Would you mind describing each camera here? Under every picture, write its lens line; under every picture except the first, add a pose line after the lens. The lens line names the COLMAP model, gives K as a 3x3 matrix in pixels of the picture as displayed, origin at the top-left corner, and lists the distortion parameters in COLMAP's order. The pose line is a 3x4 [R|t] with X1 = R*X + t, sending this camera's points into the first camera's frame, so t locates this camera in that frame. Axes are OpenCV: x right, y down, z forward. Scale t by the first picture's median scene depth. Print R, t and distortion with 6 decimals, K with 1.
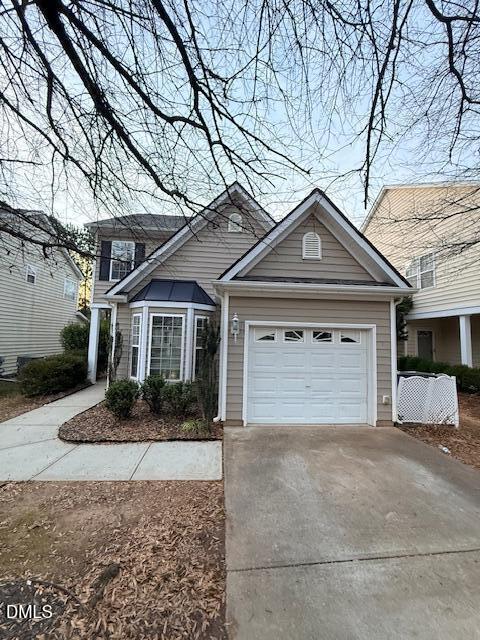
lens RADIAL K [[254.5, 0, 240.0], [0, 254.5, 320.0], [0, 0, 1]] dist [-0.001090, -0.000269]
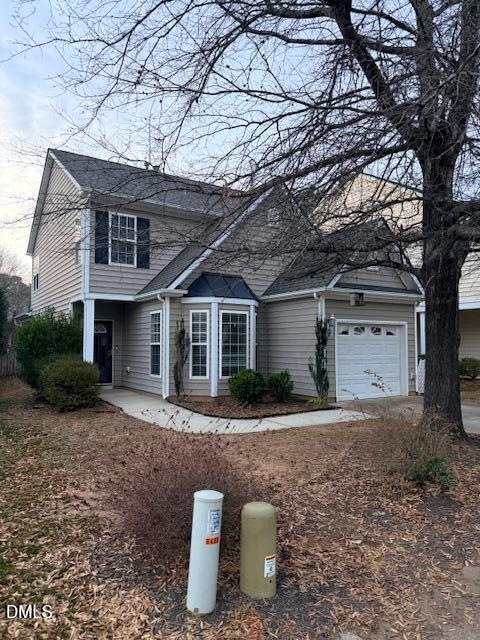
lens RADIAL K [[450.7, 0, 240.0], [0, 450.7, 320.0], [0, 0, 1]] dist [0.092242, -0.001316]
pose [[0.879550, -0.001697, 0.475803, -1.373605], [-0.012103, 0.999590, 0.025938, -0.042123], [-0.475652, -0.028573, 0.879169, -0.693893]]
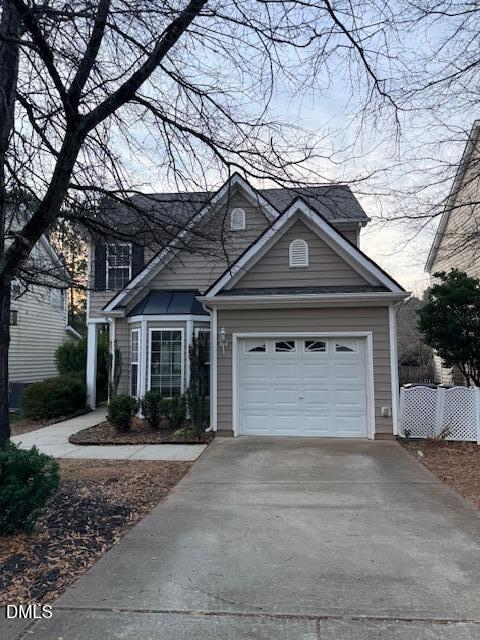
lens RADIAL K [[450.7, 0, 240.0], [0, 450.7, 320.0], [0, 0, 1]] dist [0.092242, -0.001316]
pose [[0.981419, -0.045760, -0.186342, 0.365154], [0.043829, 0.998934, -0.014469, -0.021522], [0.186805, 0.006033, 0.982378, -0.725354]]
